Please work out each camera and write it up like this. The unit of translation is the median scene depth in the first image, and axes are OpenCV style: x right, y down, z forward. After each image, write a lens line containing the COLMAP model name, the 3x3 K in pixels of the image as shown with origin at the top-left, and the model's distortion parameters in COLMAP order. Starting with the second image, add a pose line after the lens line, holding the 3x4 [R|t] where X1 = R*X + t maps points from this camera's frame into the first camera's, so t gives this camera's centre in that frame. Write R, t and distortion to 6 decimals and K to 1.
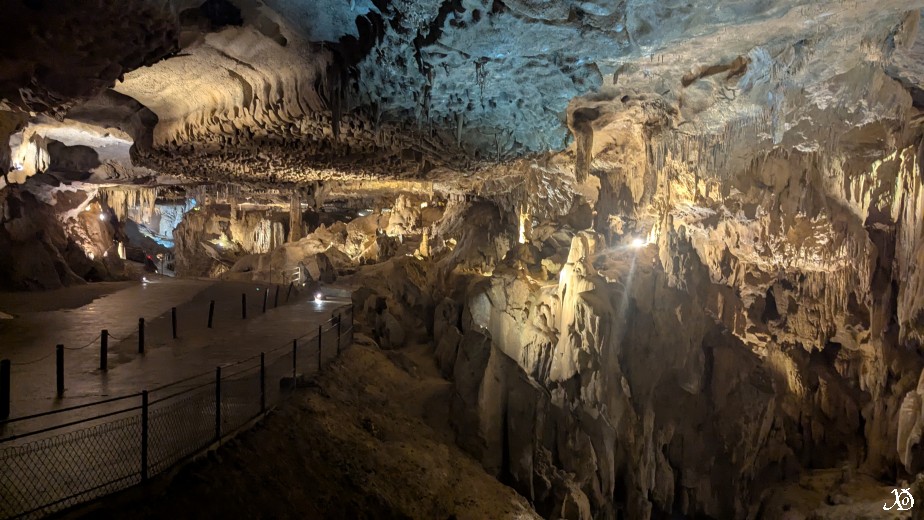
lens RADIAL K [[683.6, 0, 462.7], [0, 683.6, 258.1], [0, 0, 1]] dist [0.049368, 0.000910]
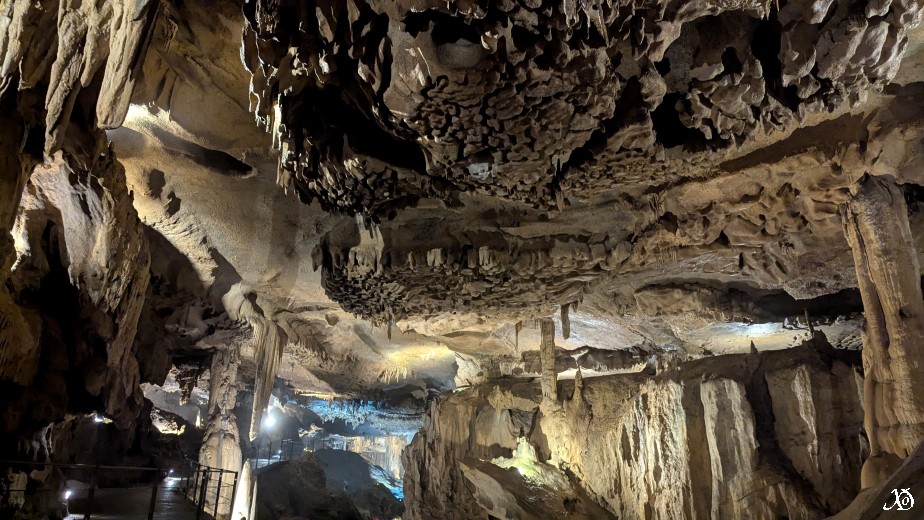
lens RADIAL K [[683.6, 0, 461.4], [0, 683.6, 260.3], [0, 0, 1]] dist [0.049368, 0.000910]
pose [[0.931904, -0.119323, -0.342515, -0.250207], [-0.015284, 0.930579, -0.365772, 0.005418], [0.362383, 0.346100, 0.865387, 0.665299]]
